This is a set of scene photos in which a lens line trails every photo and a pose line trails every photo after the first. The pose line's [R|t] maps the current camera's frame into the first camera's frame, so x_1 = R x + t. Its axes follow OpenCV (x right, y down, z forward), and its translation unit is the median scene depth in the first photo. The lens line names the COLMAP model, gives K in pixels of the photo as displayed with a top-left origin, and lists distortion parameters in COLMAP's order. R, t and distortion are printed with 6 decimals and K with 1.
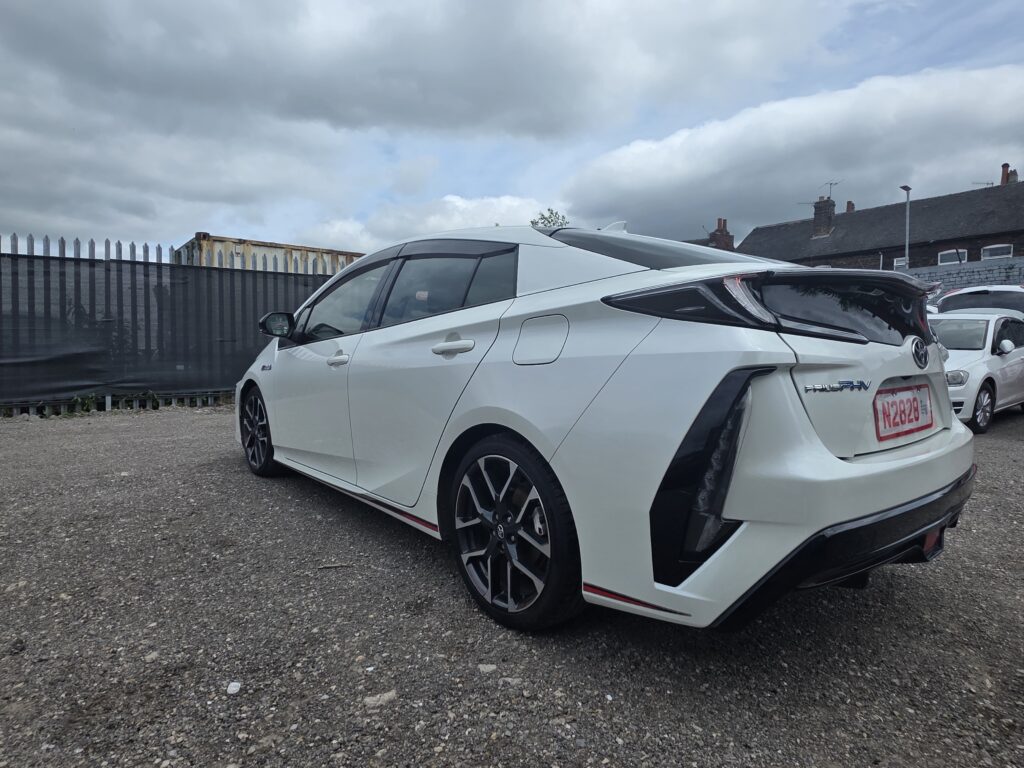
lens RADIAL K [[586.5, 0, 512.0], [0, 586.5, 384.0], [0, 0, 1]] dist [0.004477, 0.001599]
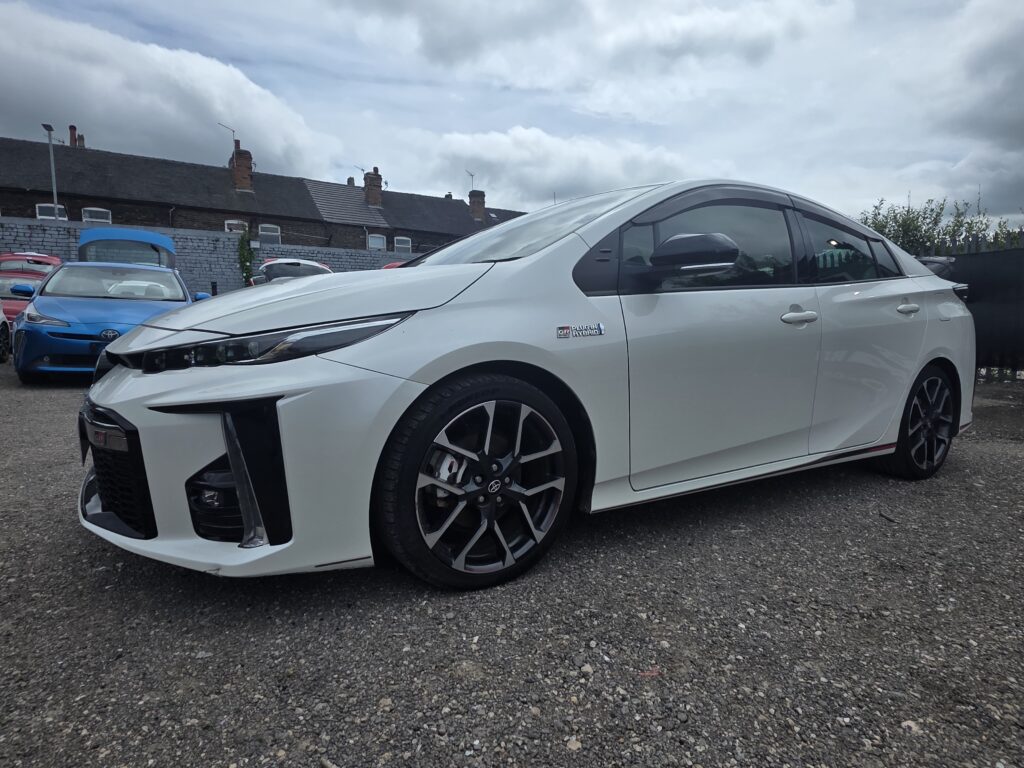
lens RADIAL K [[586.5, 0, 512.0], [0, 586.5, 384.0], [0, 0, 1]] dist [0.004477, 0.001599]
pose [[0.119367, -0.104409, 0.987345, -0.399463], [0.037696, 0.994215, 0.100578, -0.015150], [-0.992134, 0.025213, 0.122613, 0.441111]]
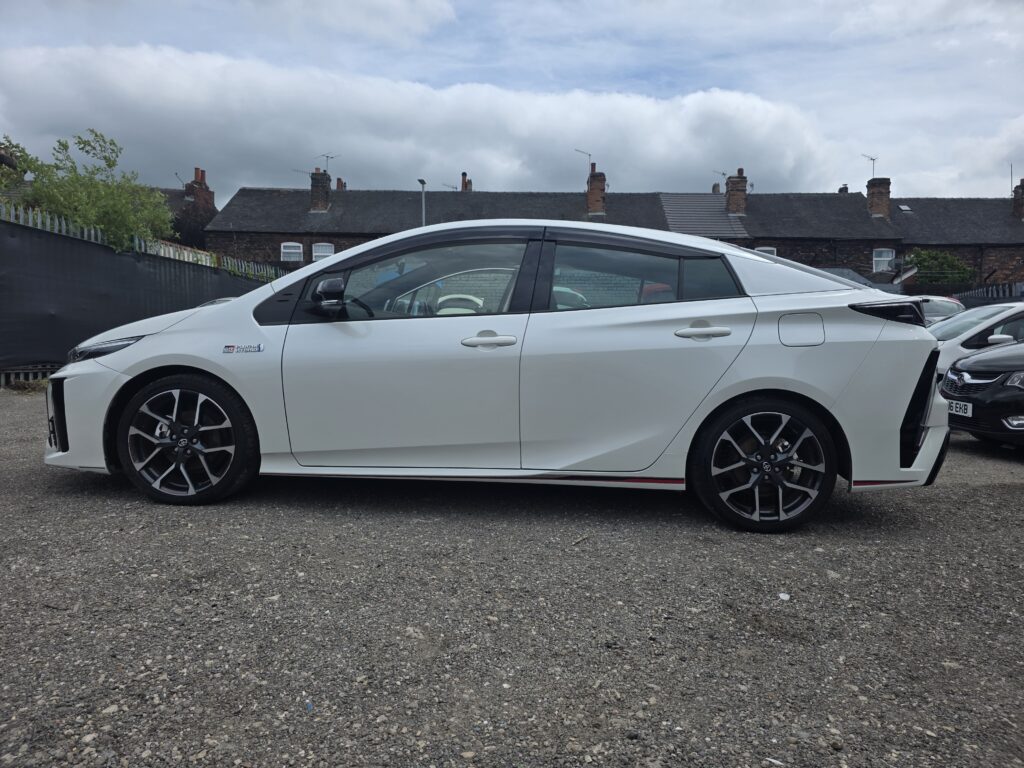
lens RADIAL K [[691.1, 0, 512.0], [0, 691.1, 384.0], [0, 0, 1]] dist [0.043630, -0.002376]
pose [[0.671348, -0.034329, 0.740347, -0.369520], [0.019503, 0.999399, 0.028656, -0.000689], [-0.740886, -0.004799, 0.671614, 0.077577]]
